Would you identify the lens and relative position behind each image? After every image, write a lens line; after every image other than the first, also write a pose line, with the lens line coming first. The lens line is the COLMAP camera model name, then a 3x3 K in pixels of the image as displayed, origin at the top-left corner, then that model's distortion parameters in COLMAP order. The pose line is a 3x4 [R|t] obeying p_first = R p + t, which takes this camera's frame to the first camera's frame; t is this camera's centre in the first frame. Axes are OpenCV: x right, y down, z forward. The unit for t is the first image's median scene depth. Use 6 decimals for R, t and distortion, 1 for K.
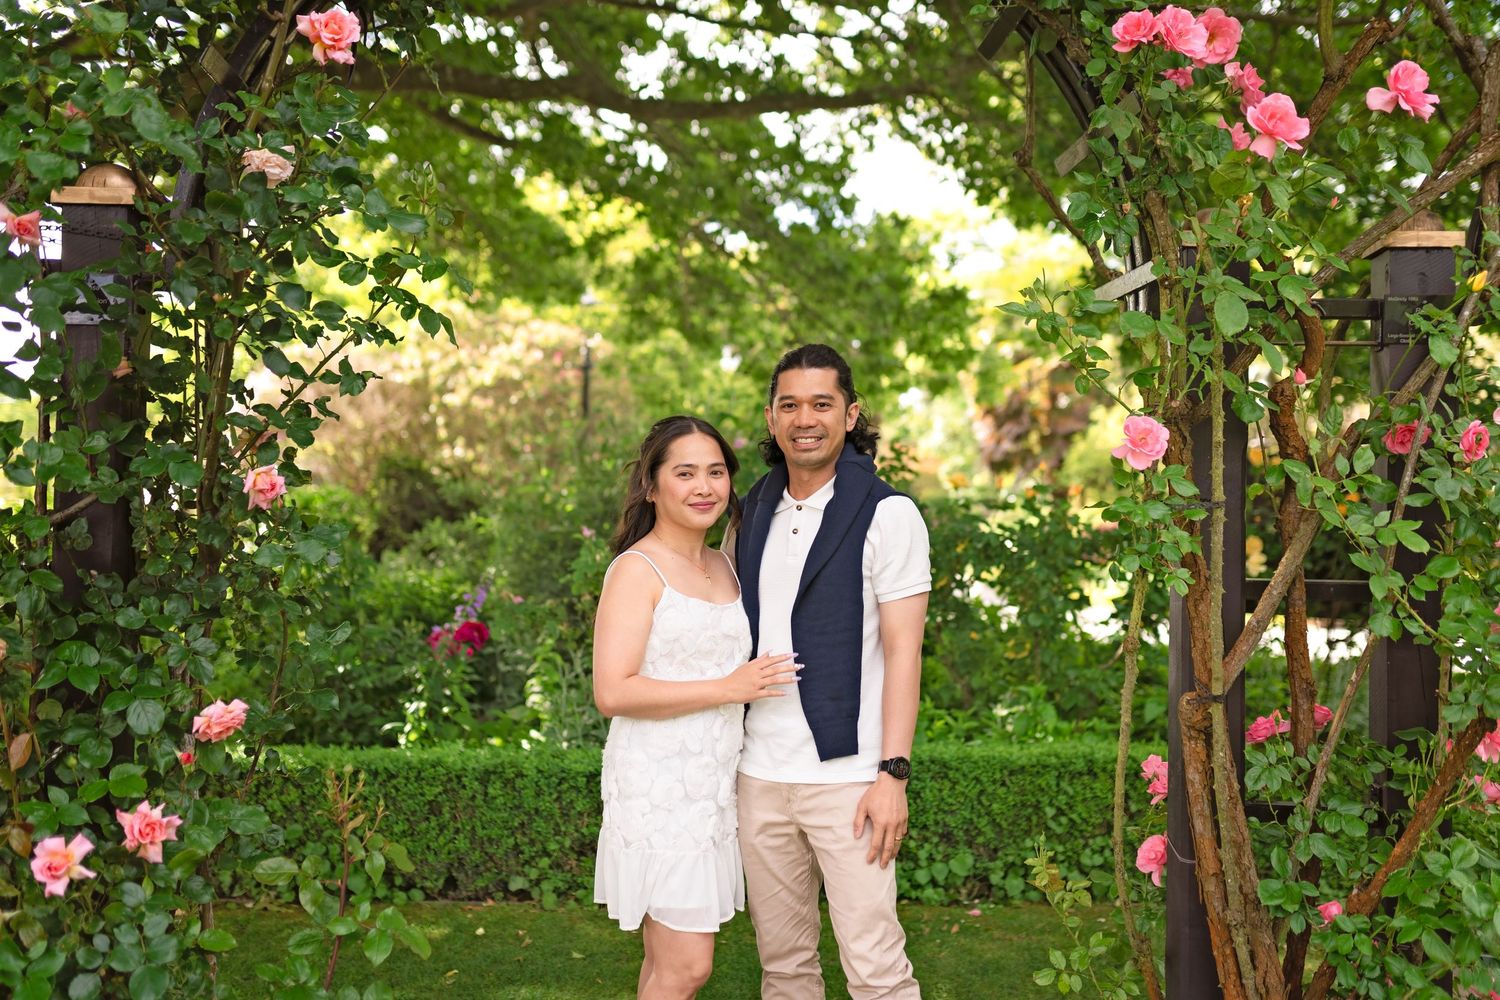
lens RADIAL K [[1529.1, 0, 753.7], [0, 1529.1, 497.0], [0, 0, 1]] dist [0.003703, 0.000000]
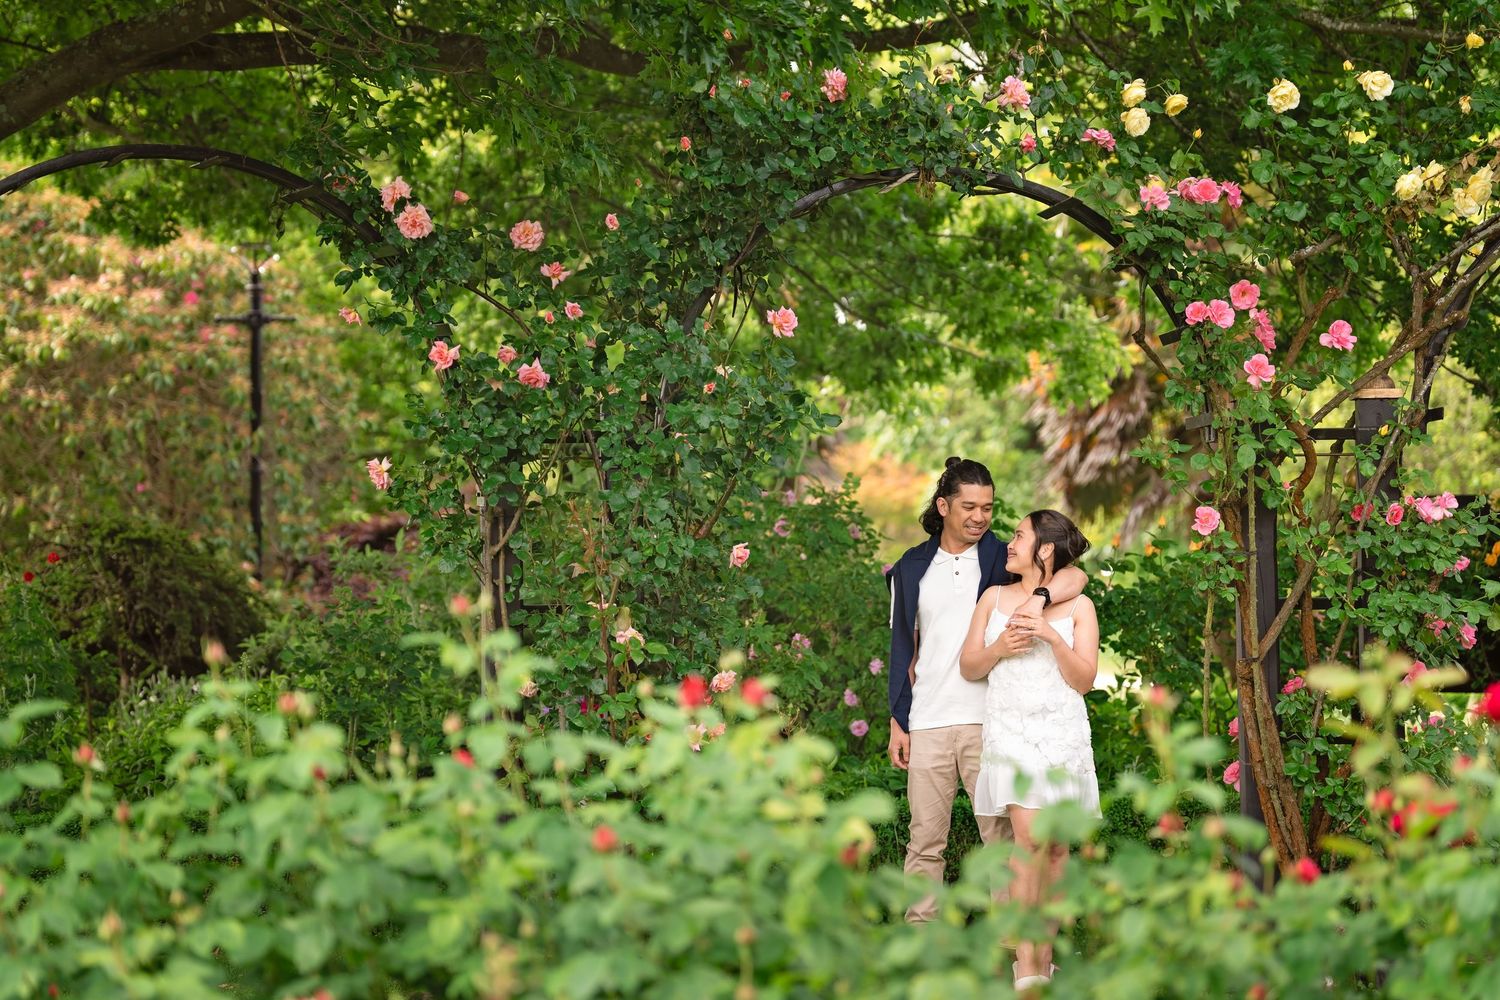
lens RADIAL K [[4523.2, 0, 747.8], [0, 4523.2, 500.8], [0, 0, 1]] dist [1.047446, 0.000000]
pose [[0.995709, -0.024050, 0.089362, -0.757840], [0.025692, 0.999521, -0.017262, 0.021103], [-0.088904, 0.019484, 0.995850, -4.256467]]
